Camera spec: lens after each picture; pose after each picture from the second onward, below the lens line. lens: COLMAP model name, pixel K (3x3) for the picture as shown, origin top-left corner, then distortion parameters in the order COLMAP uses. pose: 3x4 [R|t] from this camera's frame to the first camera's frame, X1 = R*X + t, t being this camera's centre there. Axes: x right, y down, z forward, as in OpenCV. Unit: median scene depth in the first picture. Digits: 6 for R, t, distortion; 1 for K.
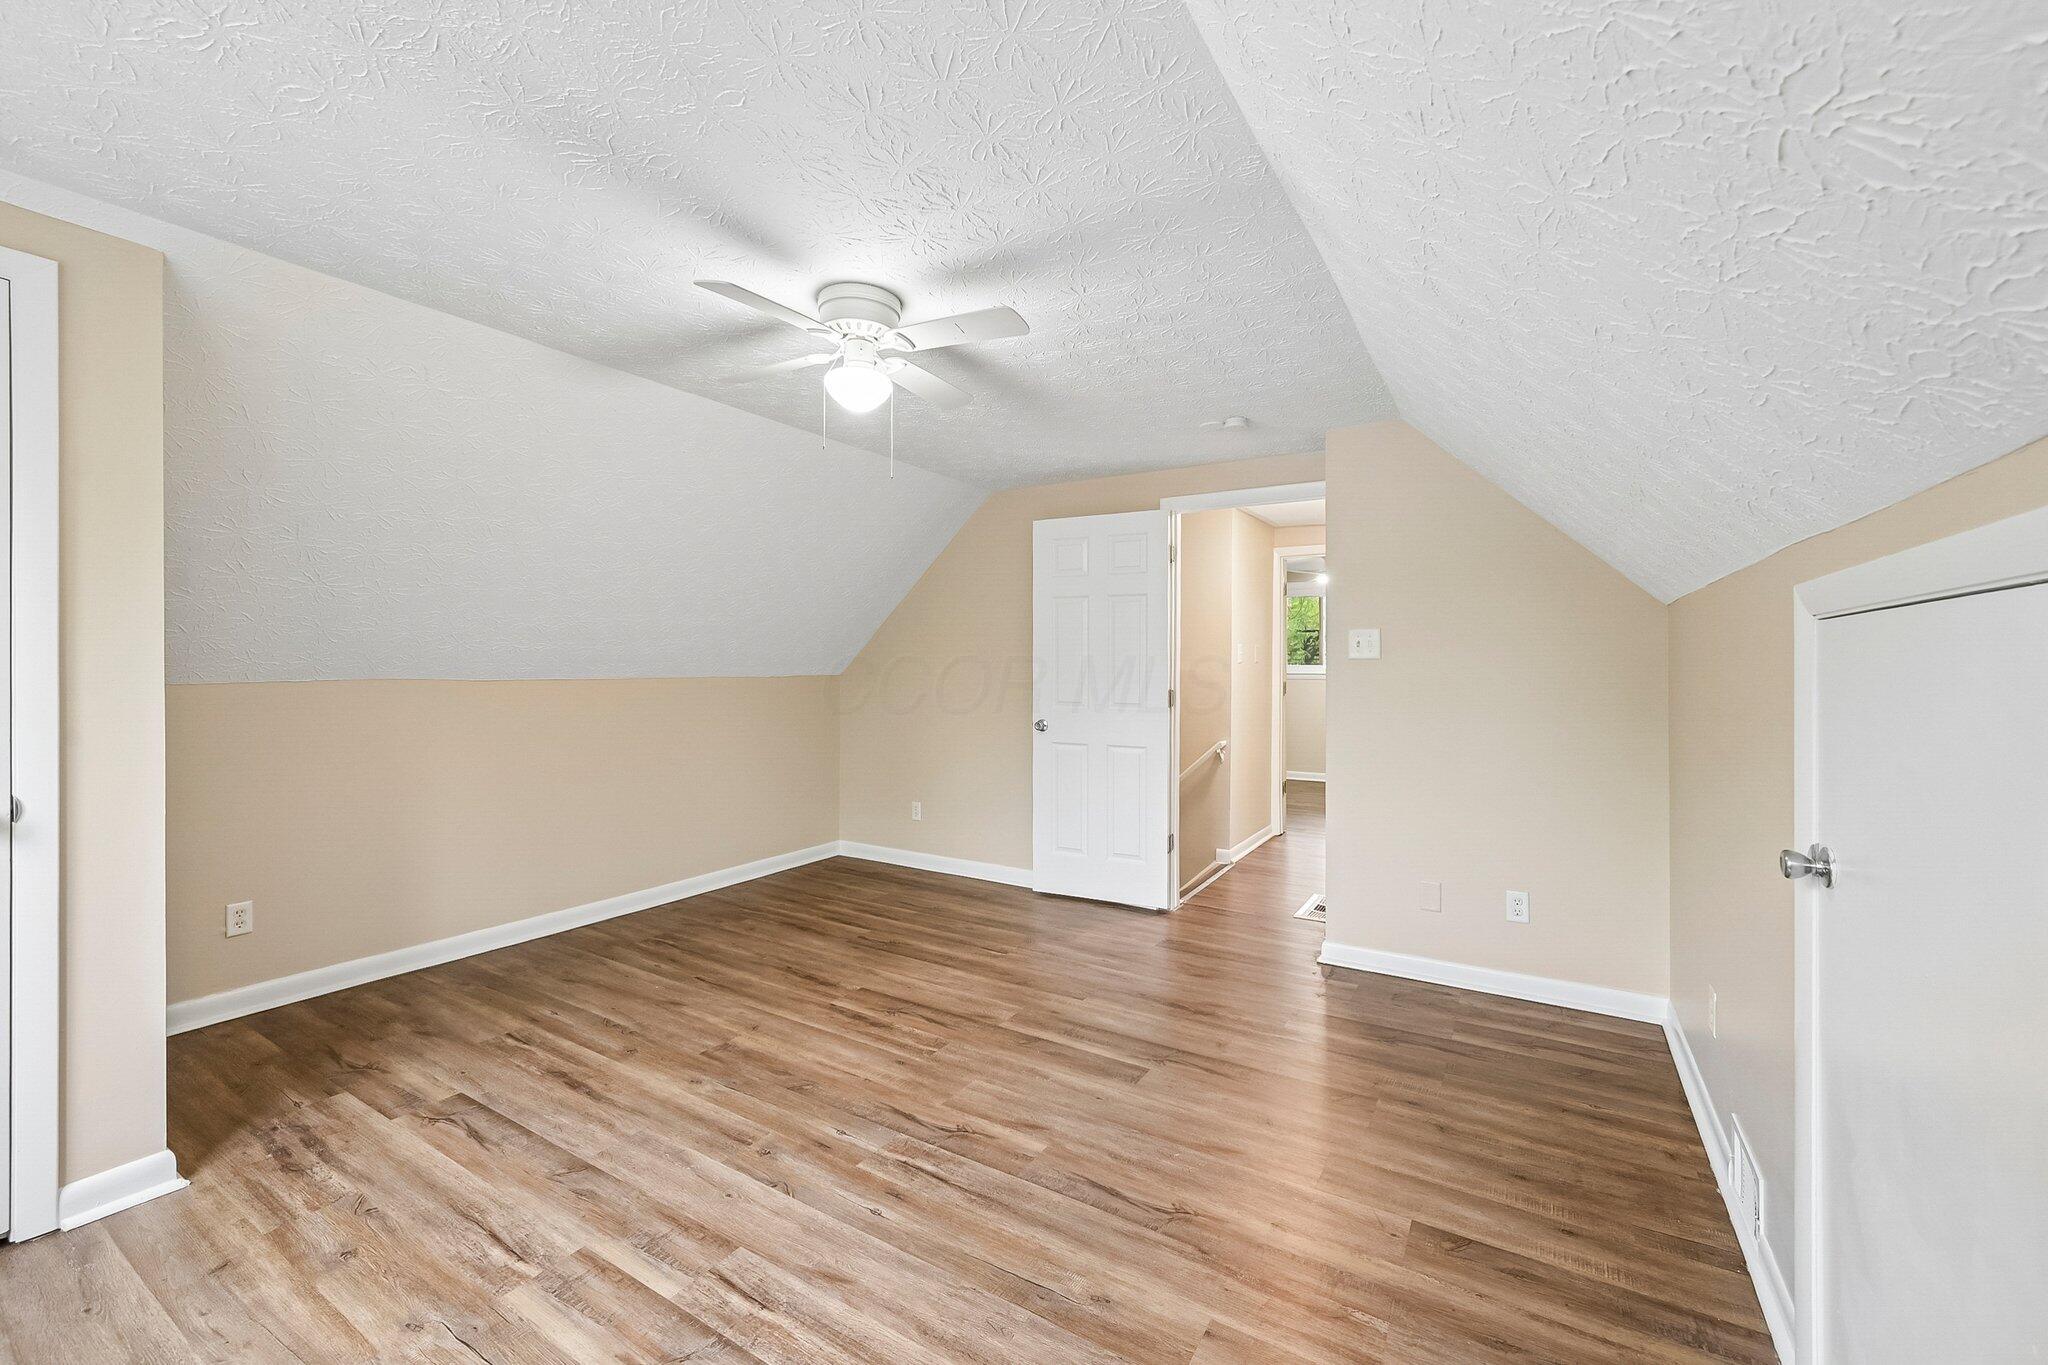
lens RADIAL K [[825.8, 0, 1026.3], [0, 825.8, 659.2], [0, 0, 1]] dist [-0.001410, 0.000202]
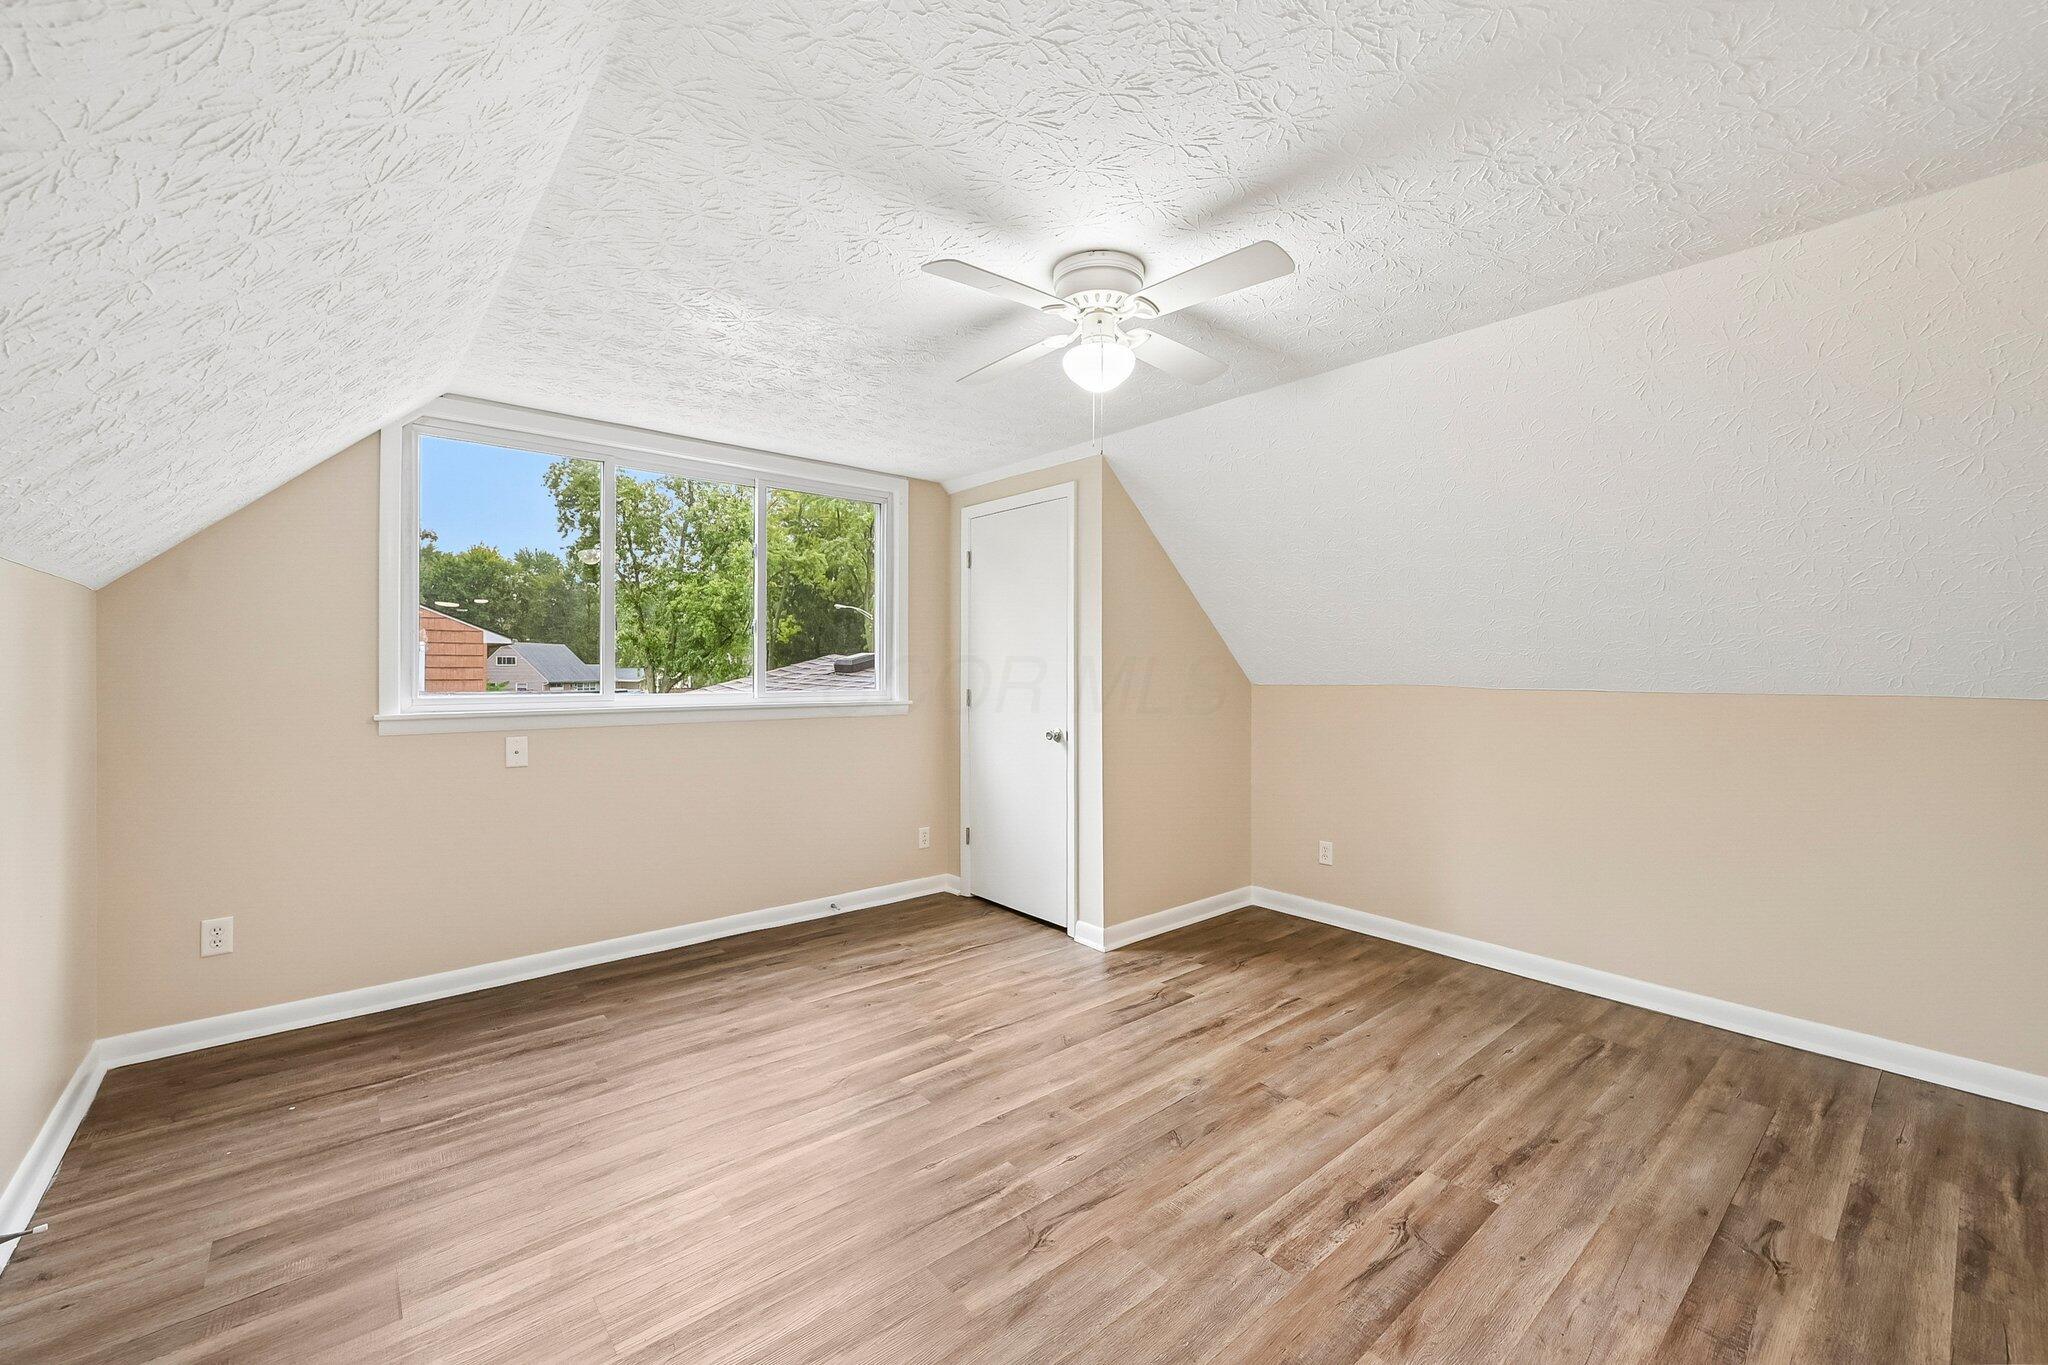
lens RADIAL K [[825.8, 0, 1026.3], [0, 825.8, 659.2], [0, 0, 1]] dist [-0.001410, 0.000202]
pose [[-0.311177, -0.016098, -0.950216, 0.575506], [-0.001095, 0.999862, -0.016580, 0.010213], [0.950351, -0.004119, -0.311152, 1.015285]]
